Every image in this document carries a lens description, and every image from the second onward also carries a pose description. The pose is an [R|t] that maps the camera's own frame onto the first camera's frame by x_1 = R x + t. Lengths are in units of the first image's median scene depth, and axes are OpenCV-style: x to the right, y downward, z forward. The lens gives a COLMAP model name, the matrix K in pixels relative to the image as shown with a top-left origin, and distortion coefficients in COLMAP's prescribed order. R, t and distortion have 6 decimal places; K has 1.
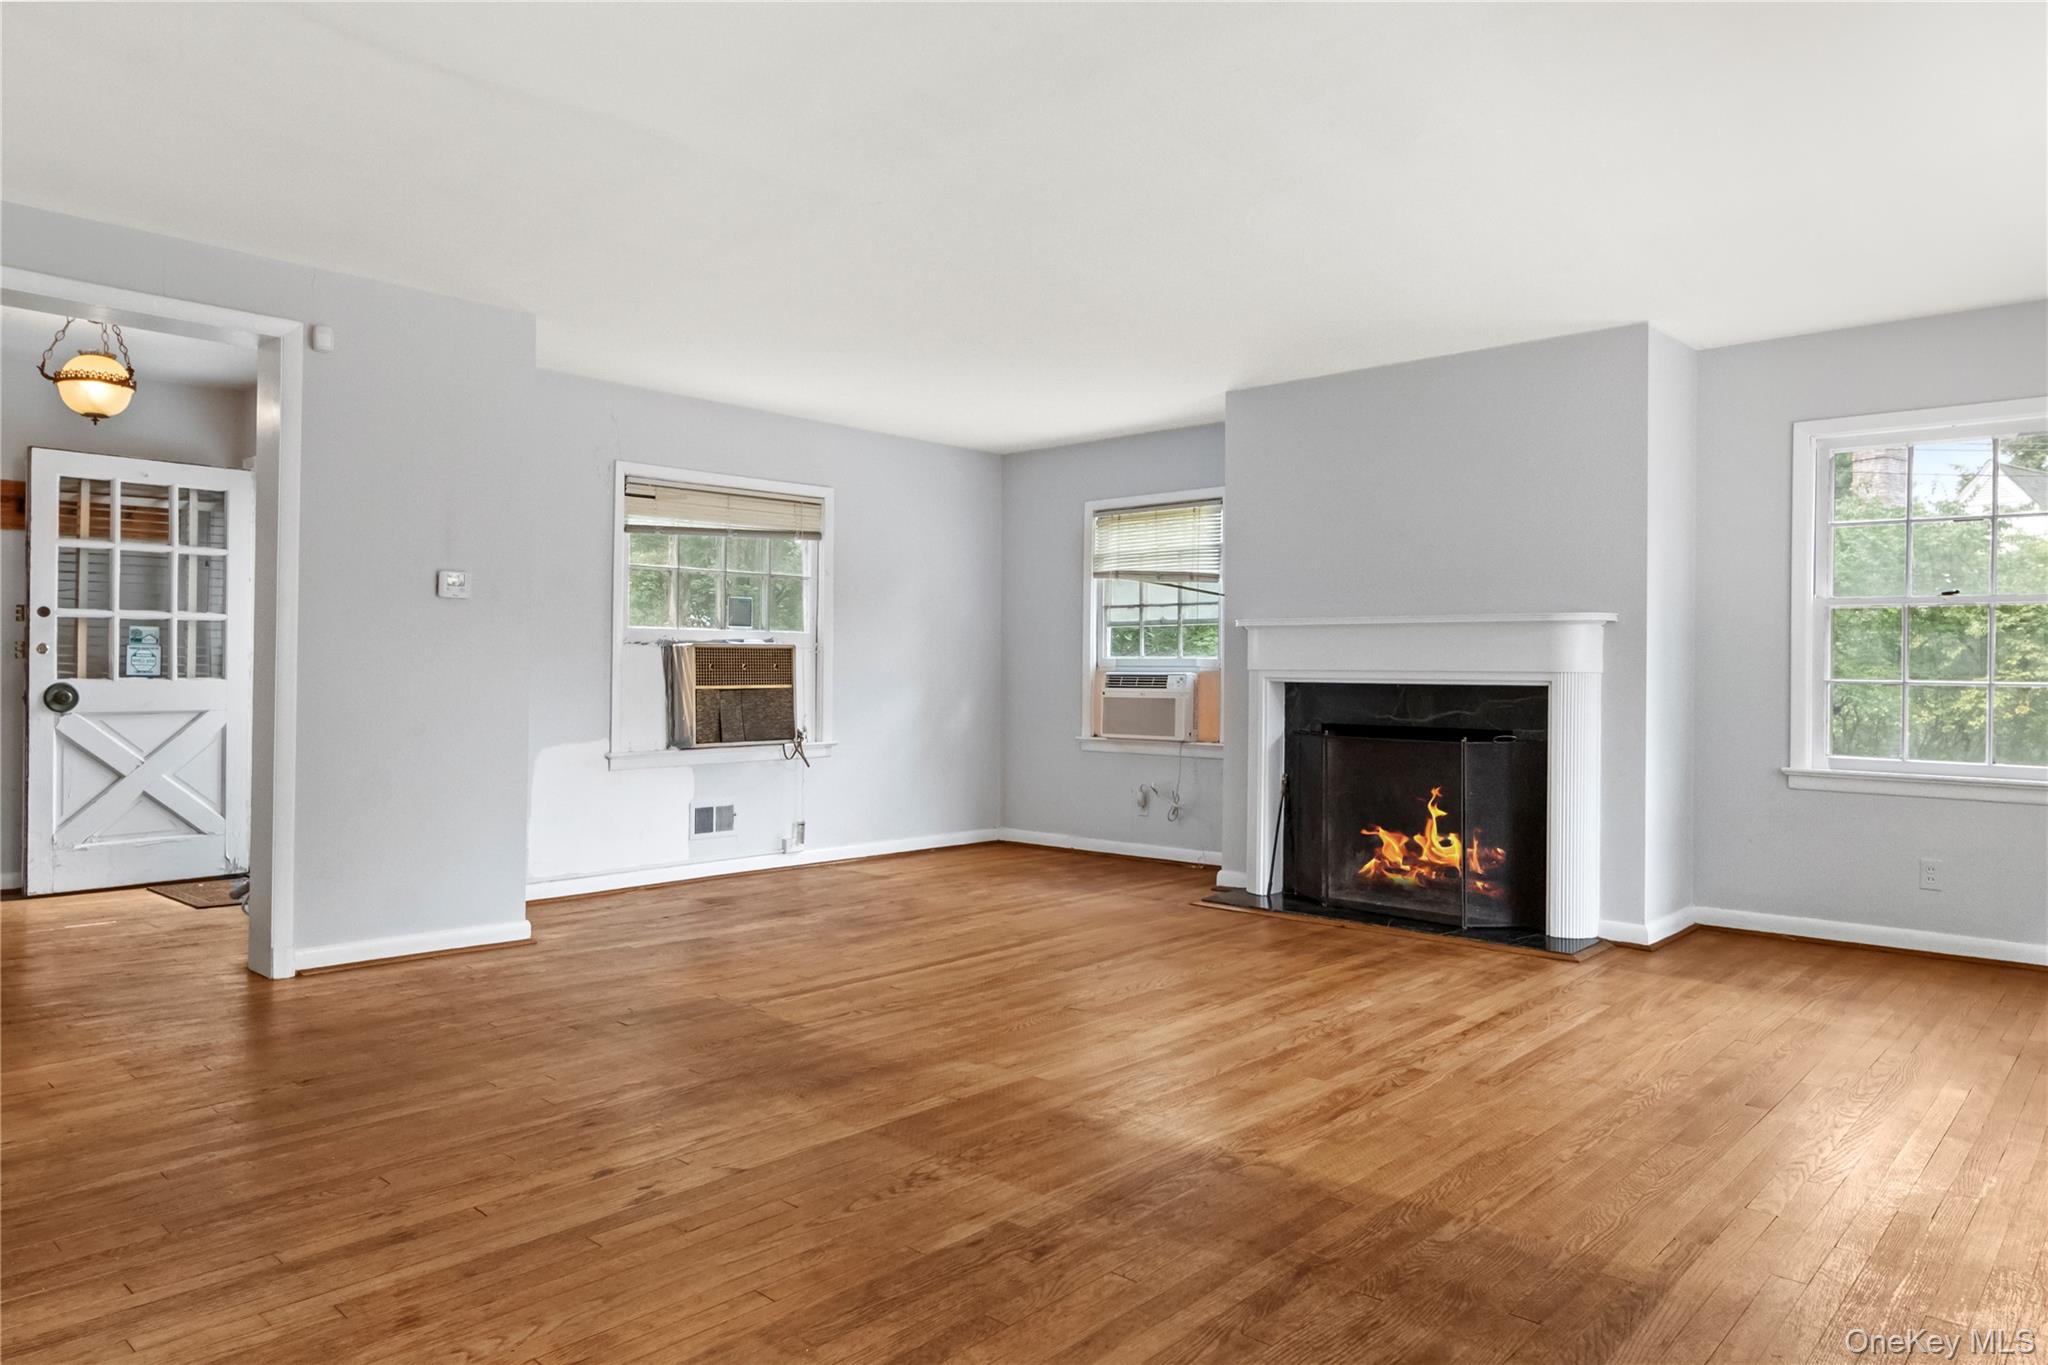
lens RADIAL K [[1315.8, 0, 1005.8], [0, 1315.8, 684.5], [0, 0, 1]] dist [0.000844, 0.007446]
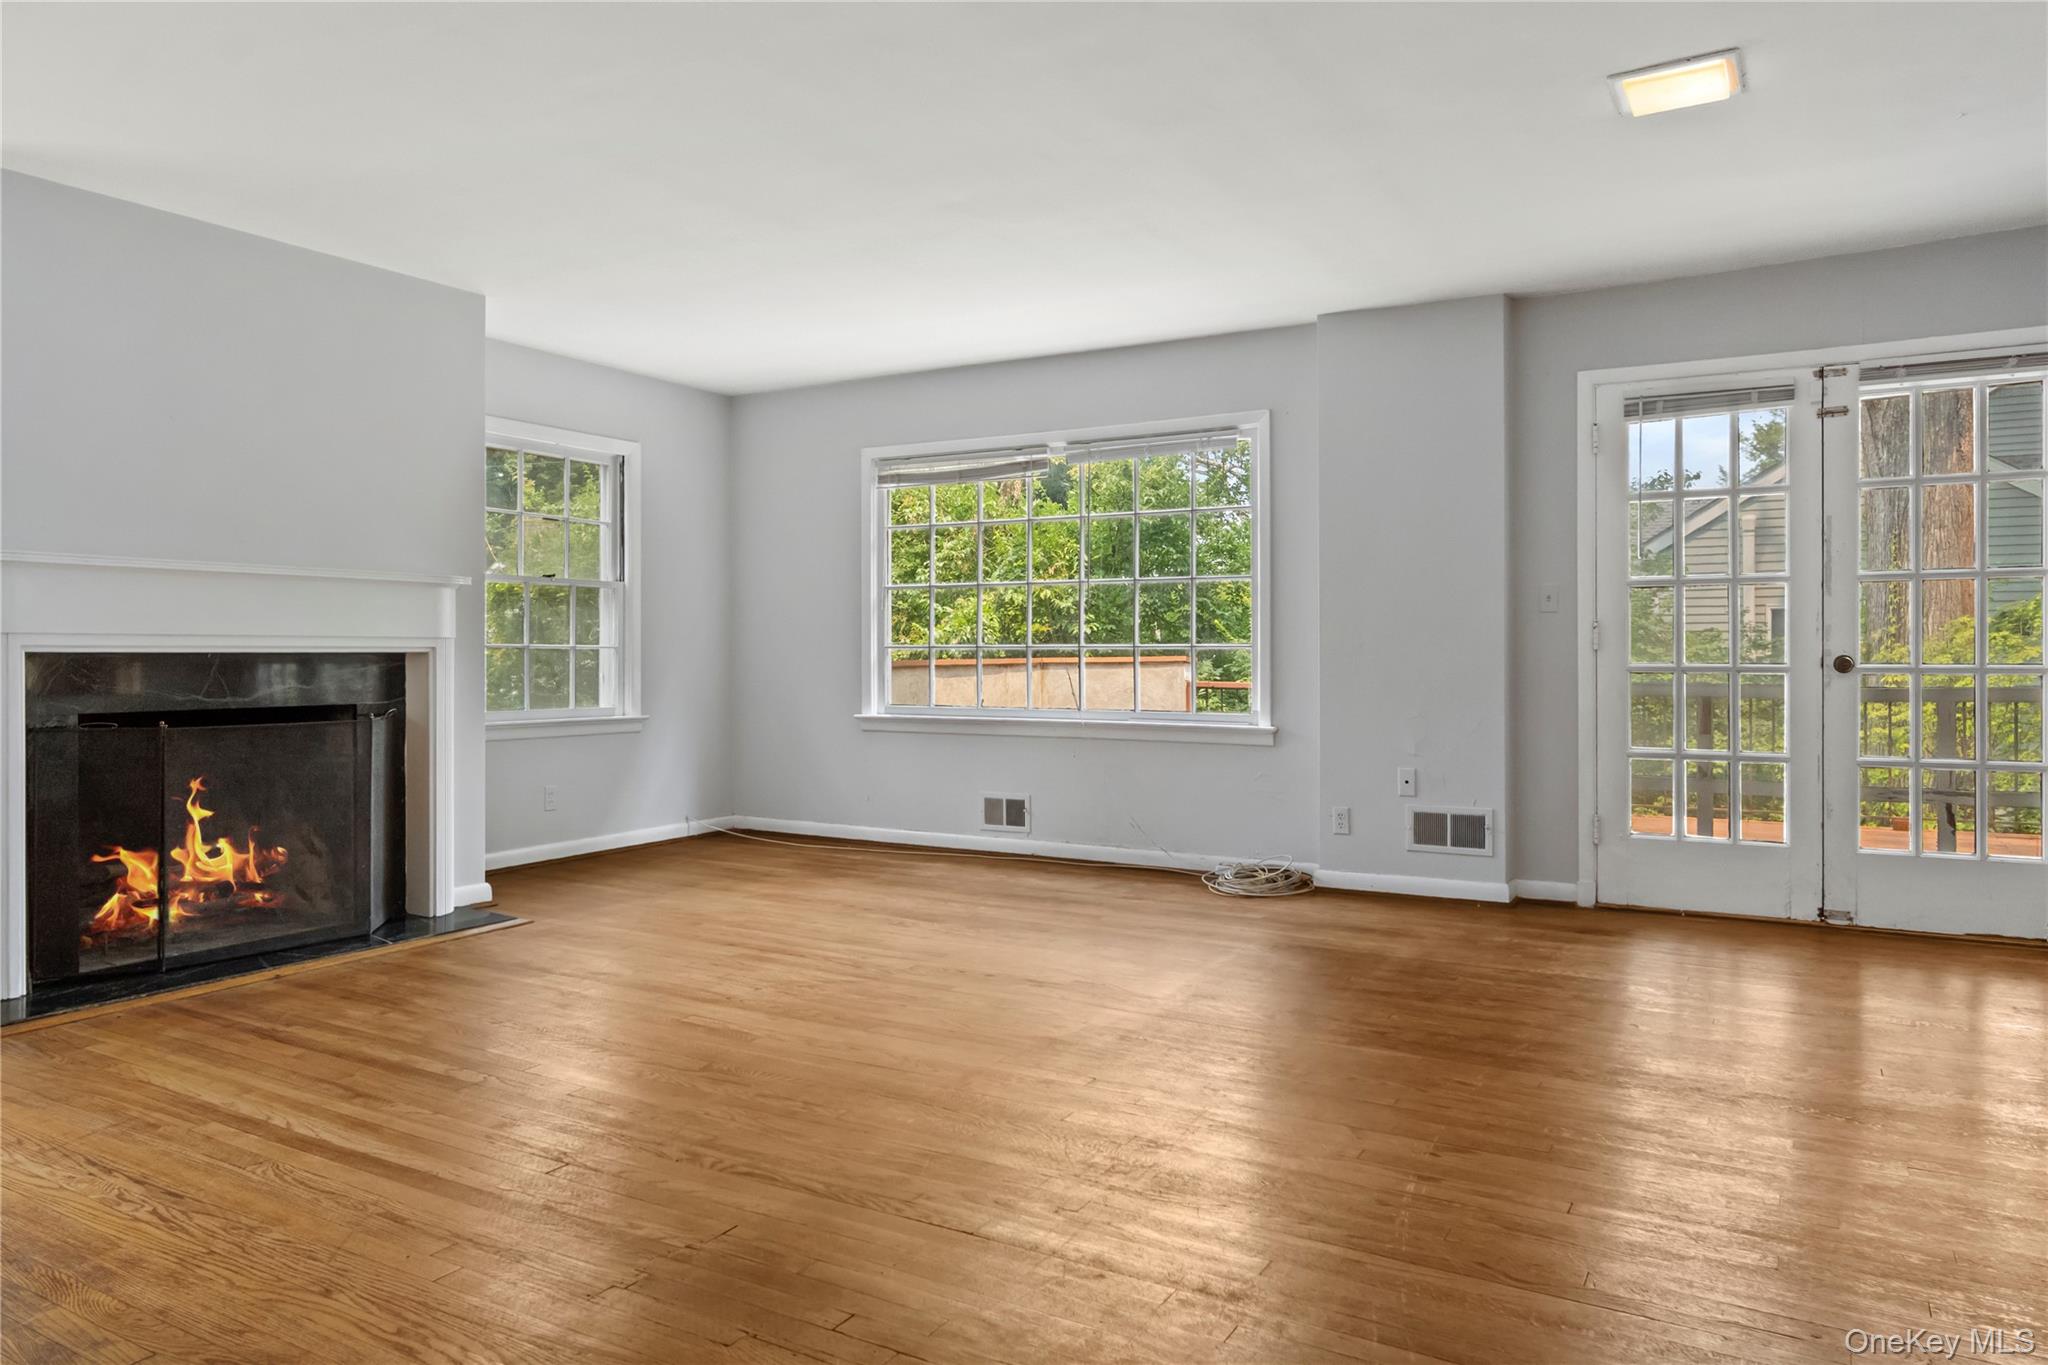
lens RADIAL K [[1315.8, 0, 1057.3], [0, 1315.8, 649.2], [0, 0, 1]] dist [0.000844, 0.007446]
pose [[-0.214549, -0.007840, 0.976682, -0.537673], [0.007091, 0.999929, 0.009585, -0.005299], [-0.976687, 0.008982, -0.214478, 0.674961]]
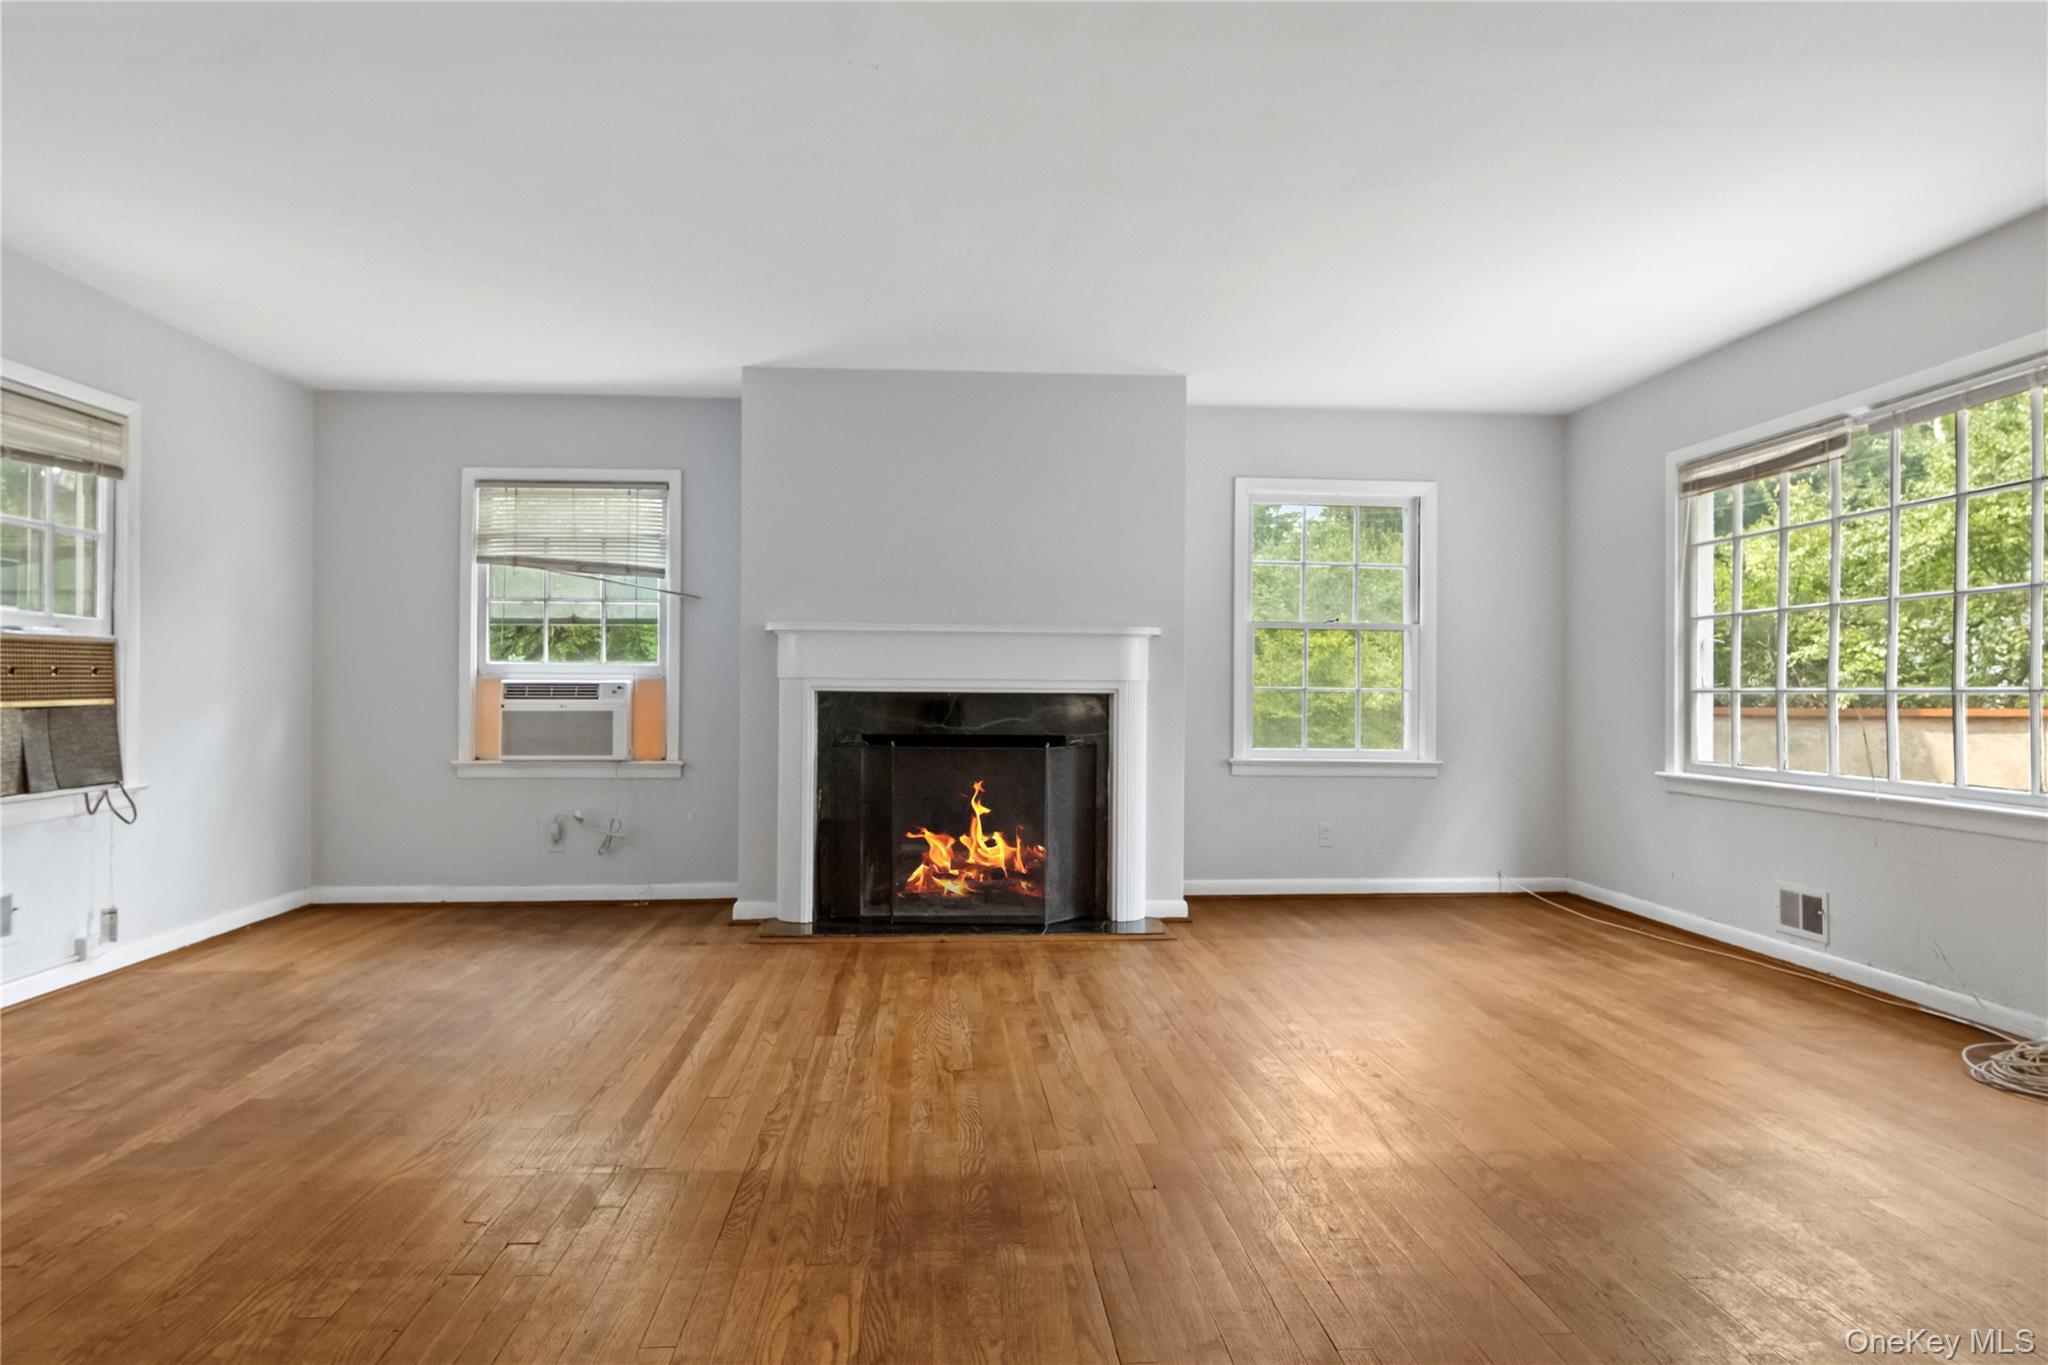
lens RADIAL K [[1315.8, 0, 1036.4], [0, 1315.8, 699.7], [0, 0, 1]] dist [0.000844, 0.007446]
pose [[0.686036, -0.010212, 0.727496, -0.388216], [0.006420, 0.999948, 0.007982, -0.002067], [-0.727539, -0.000806, 0.686066, 0.267630]]
